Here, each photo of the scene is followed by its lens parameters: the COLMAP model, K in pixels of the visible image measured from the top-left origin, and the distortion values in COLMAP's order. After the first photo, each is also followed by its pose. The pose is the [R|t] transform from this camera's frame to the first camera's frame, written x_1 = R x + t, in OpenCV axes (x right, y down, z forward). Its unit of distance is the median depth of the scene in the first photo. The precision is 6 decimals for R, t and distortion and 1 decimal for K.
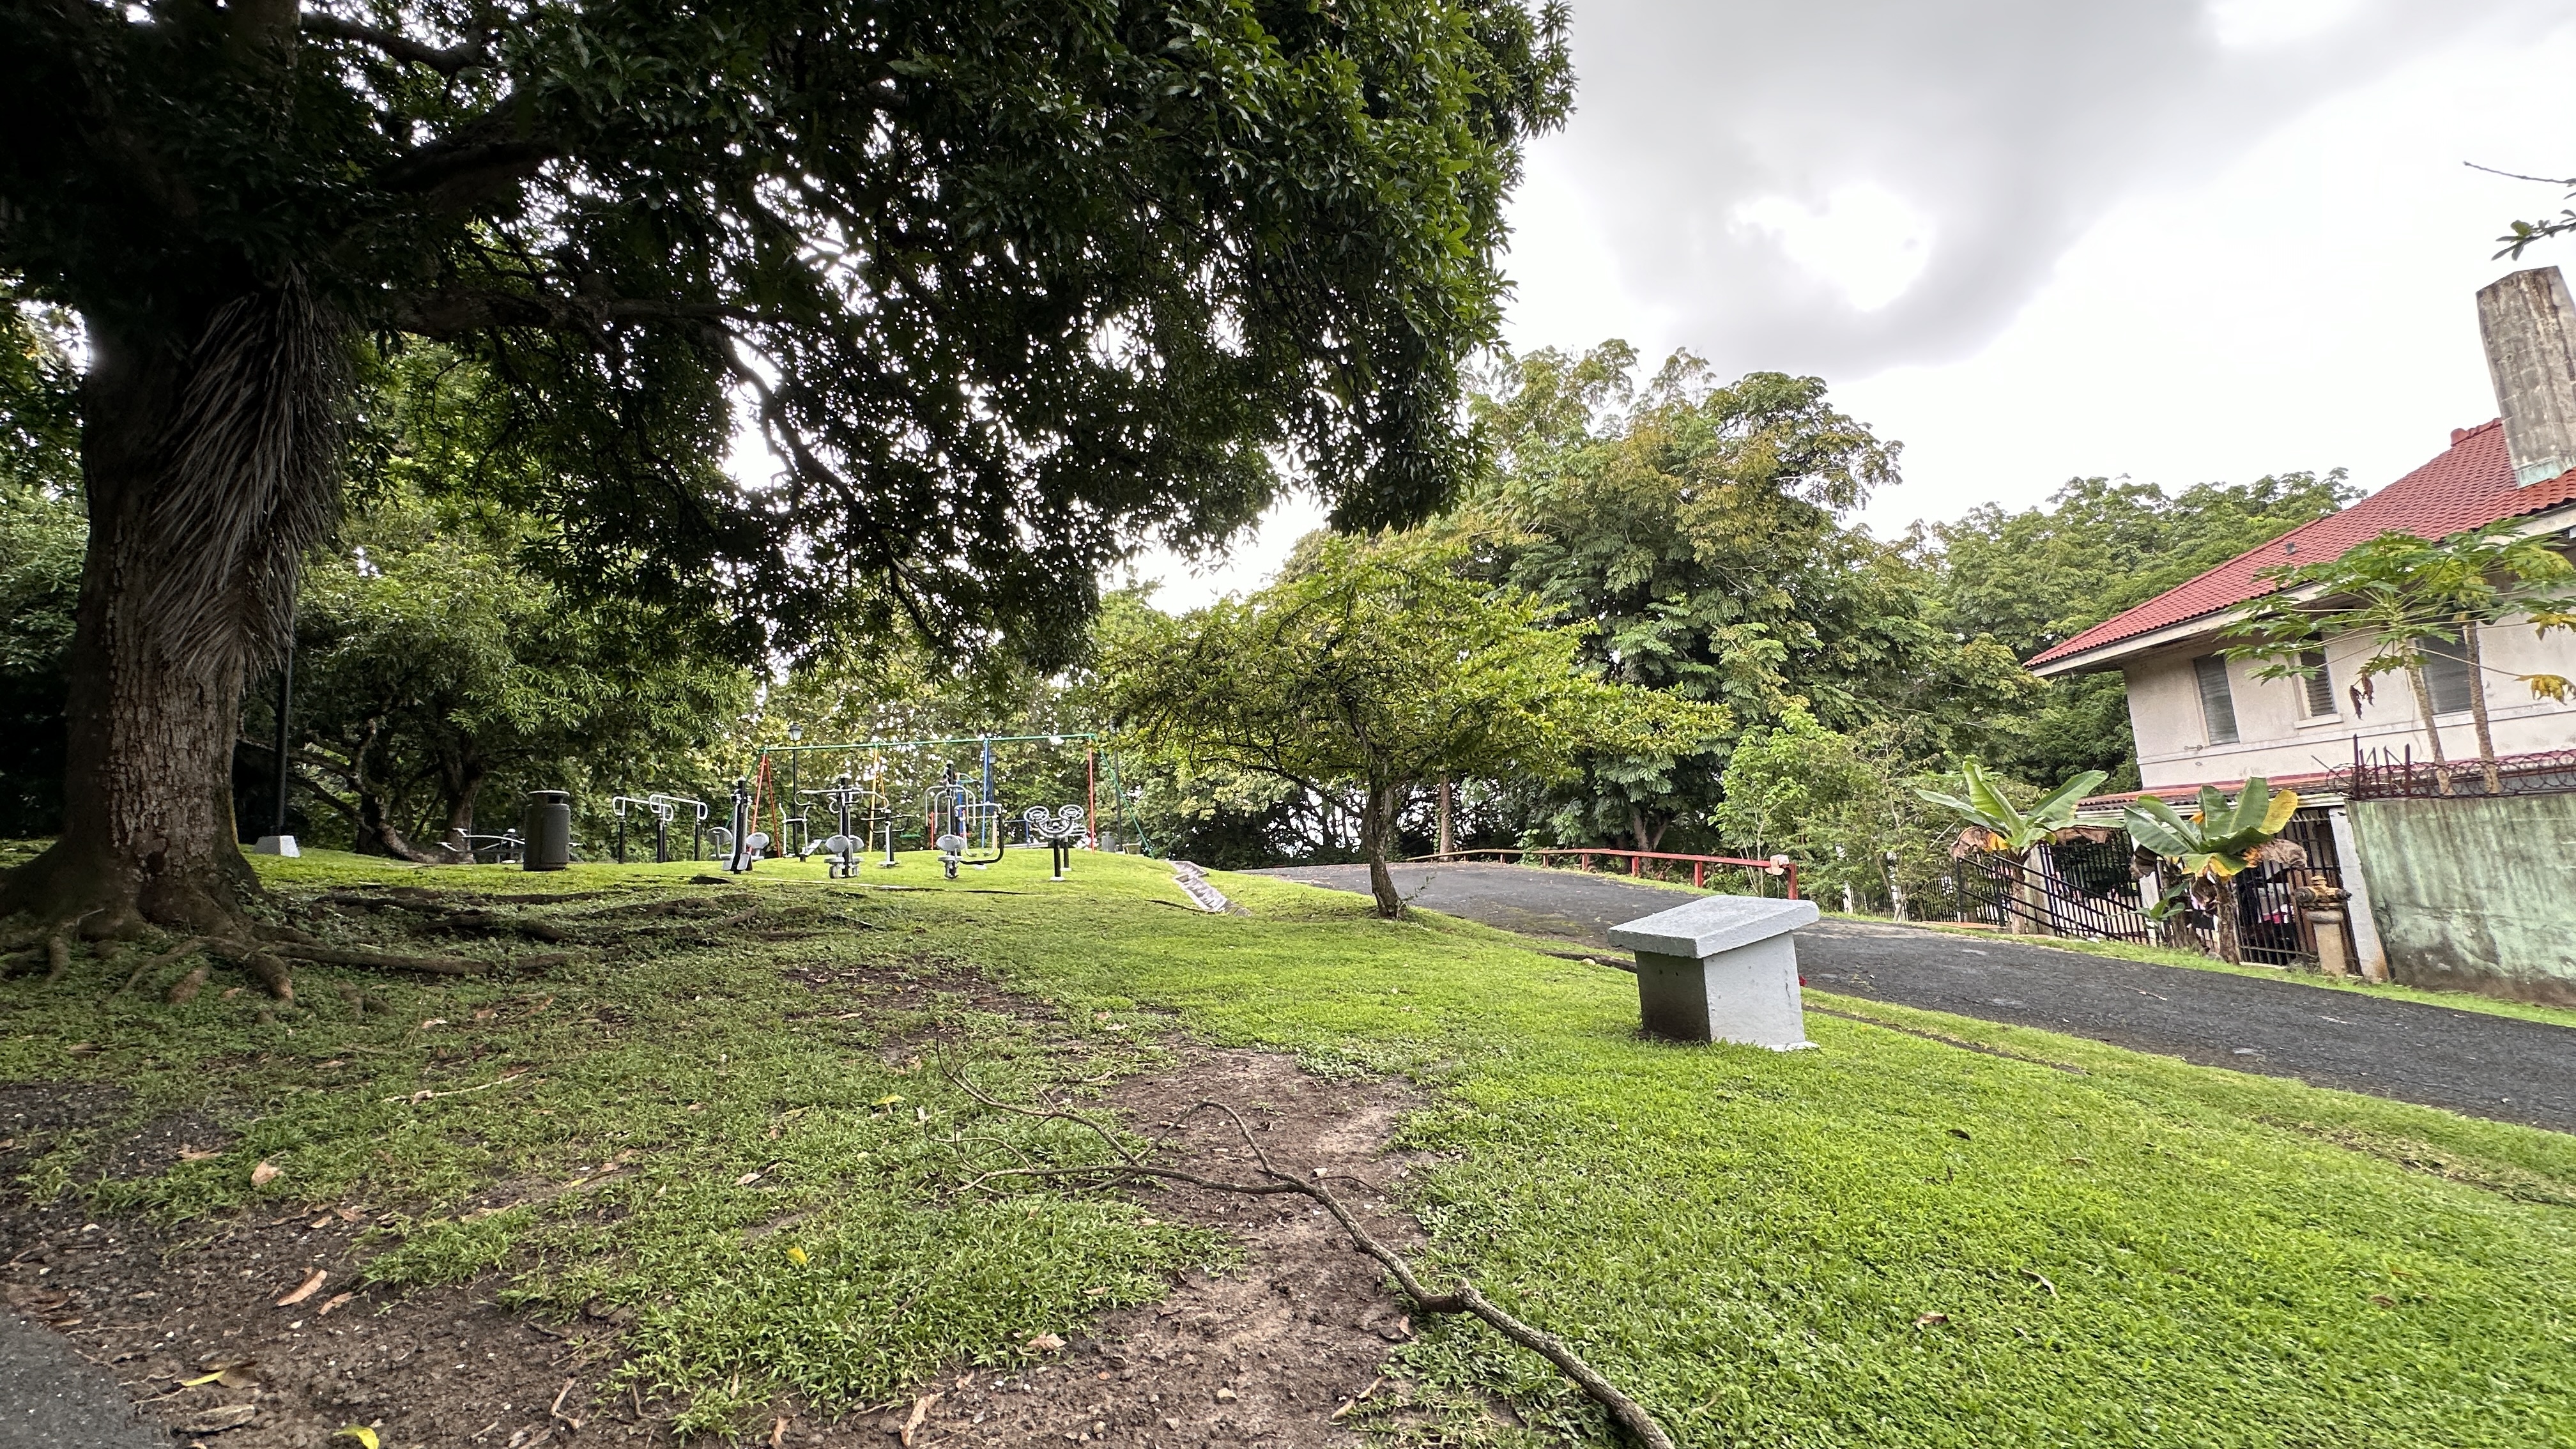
lens RADIAL K [[1019.7, 0, 1287.4], [0, 1019.7, 724.1], [0, 0, 1]] dist [-0.001397, 0.000274]
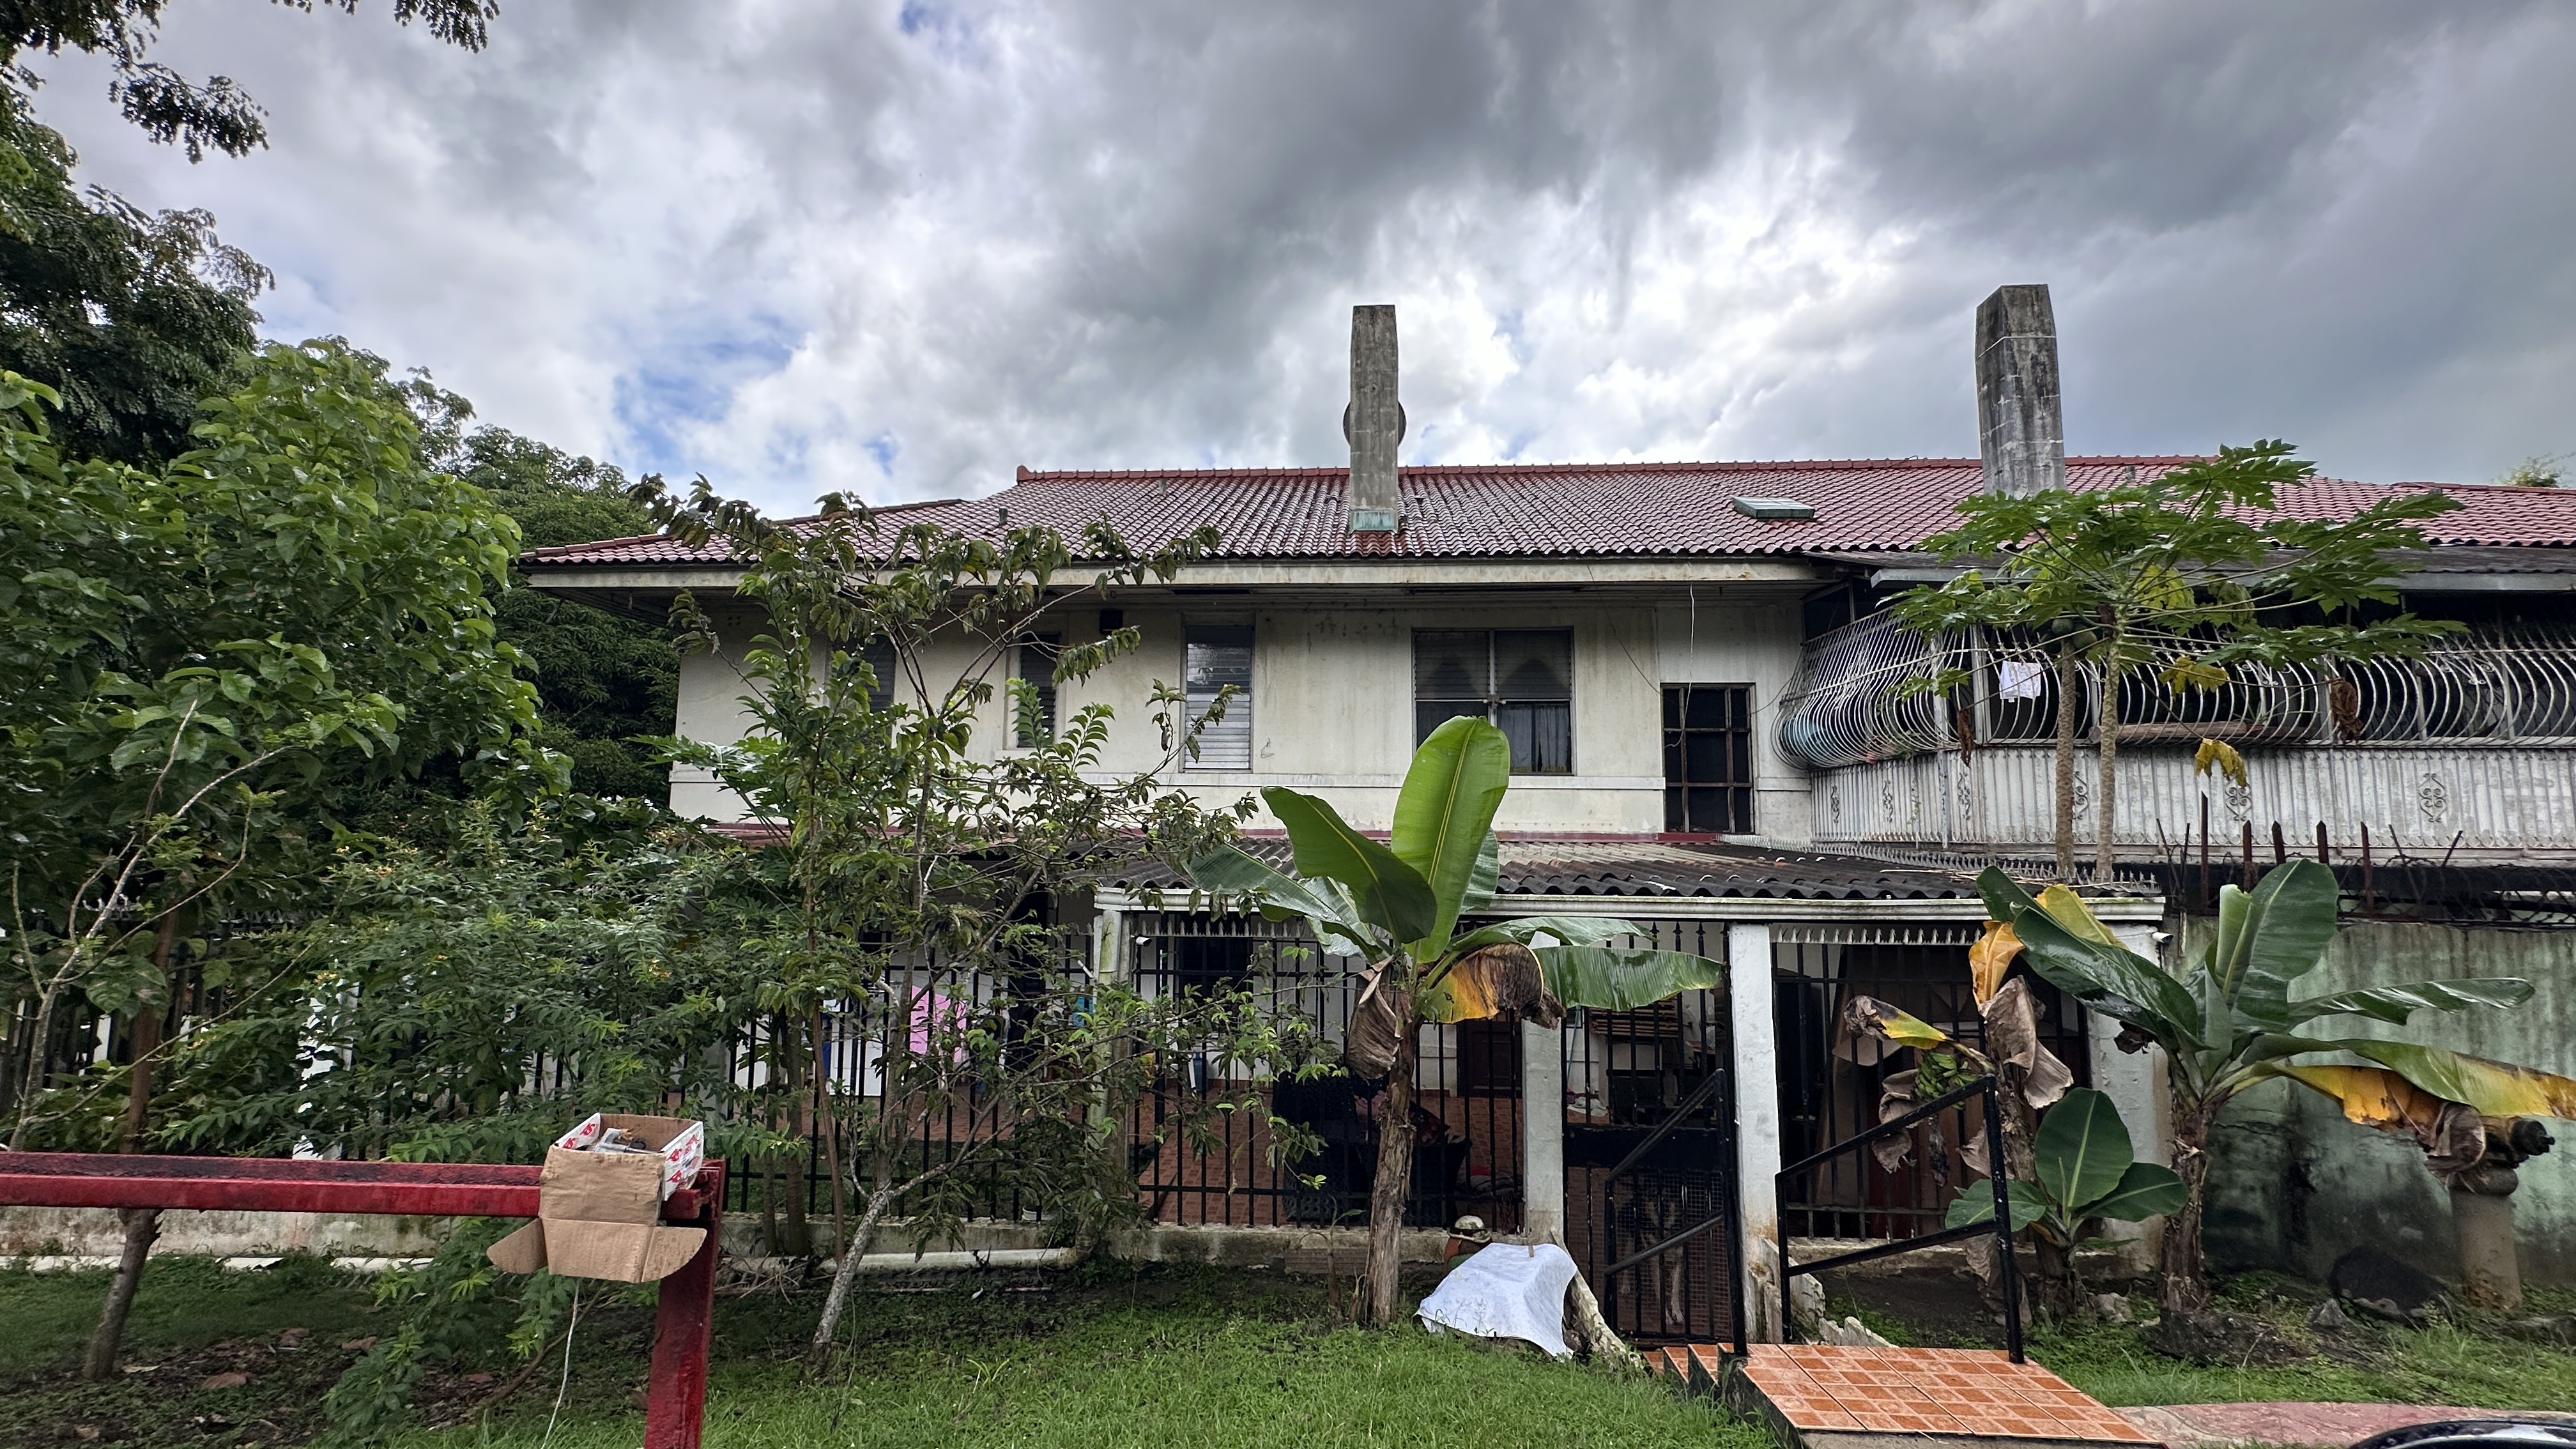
lens RADIAL K [[1019.7, 0, 1288.1], [0, 1019.7, 726.5], [0, 0, 1]] dist [-0.001397, 0.000274]
pose [[-0.054368, 0.170766, 0.983811, 0.579096], [-0.138243, 0.974492, -0.176788, 0.151646], [-0.988905, -0.145617, -0.029374, 1.639377]]
